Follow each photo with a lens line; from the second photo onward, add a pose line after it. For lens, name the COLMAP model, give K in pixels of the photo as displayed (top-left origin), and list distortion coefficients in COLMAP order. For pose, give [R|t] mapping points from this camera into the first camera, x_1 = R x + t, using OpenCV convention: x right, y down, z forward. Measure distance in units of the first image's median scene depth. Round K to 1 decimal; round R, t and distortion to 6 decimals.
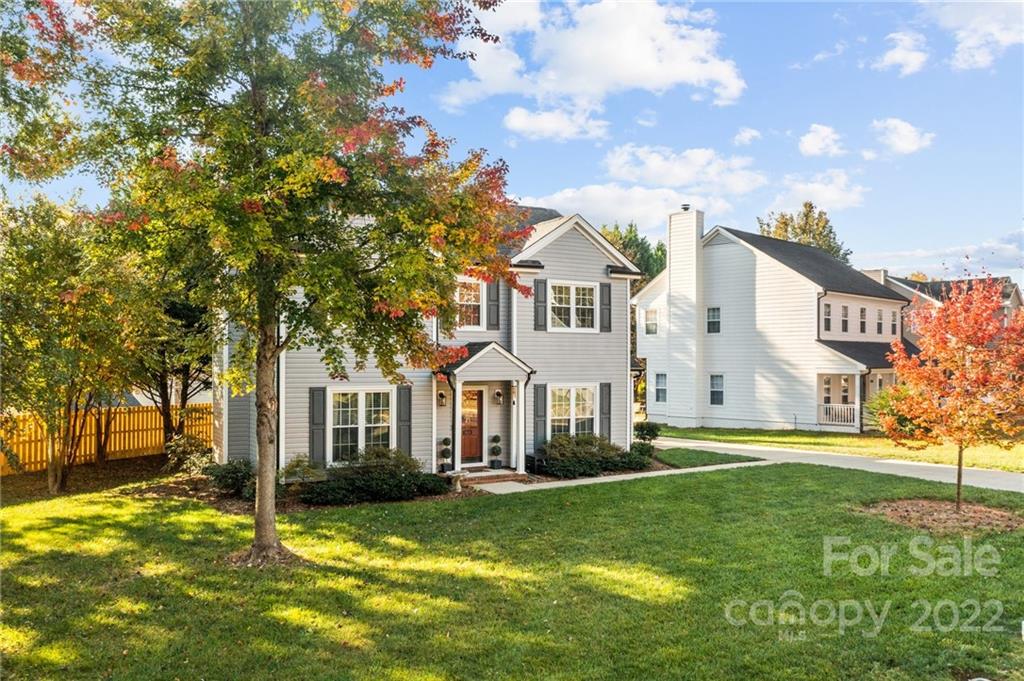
lens RADIAL K [[815.1, 0, 516.6], [0, 815.1, 368.0], [0, 0, 1]] dist [-0.016504, 0.011819]
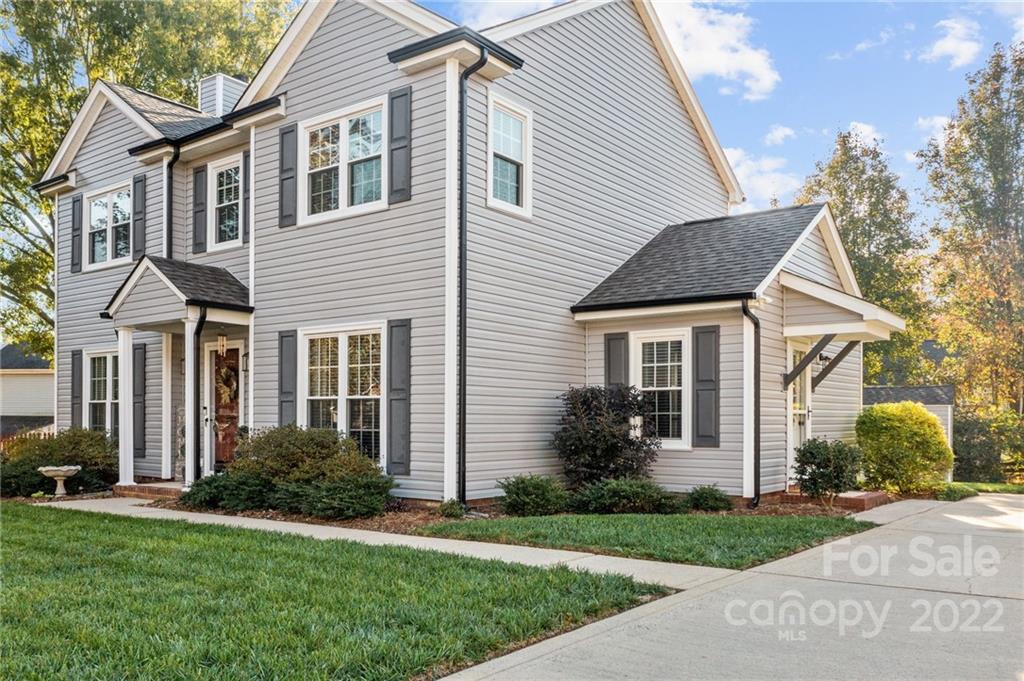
lens RADIAL K [[839.7, 0, 509.5], [0, 839.7, 426.8], [0, 0, 1]] dist [-0.010608, -0.000368]
pose [[0.389669, 0.007737, -0.920922, 0.569687], [-0.015625, 0.999876, 0.001789, 0.077166], [0.920822, 0.013692, 0.389742, 0.919920]]
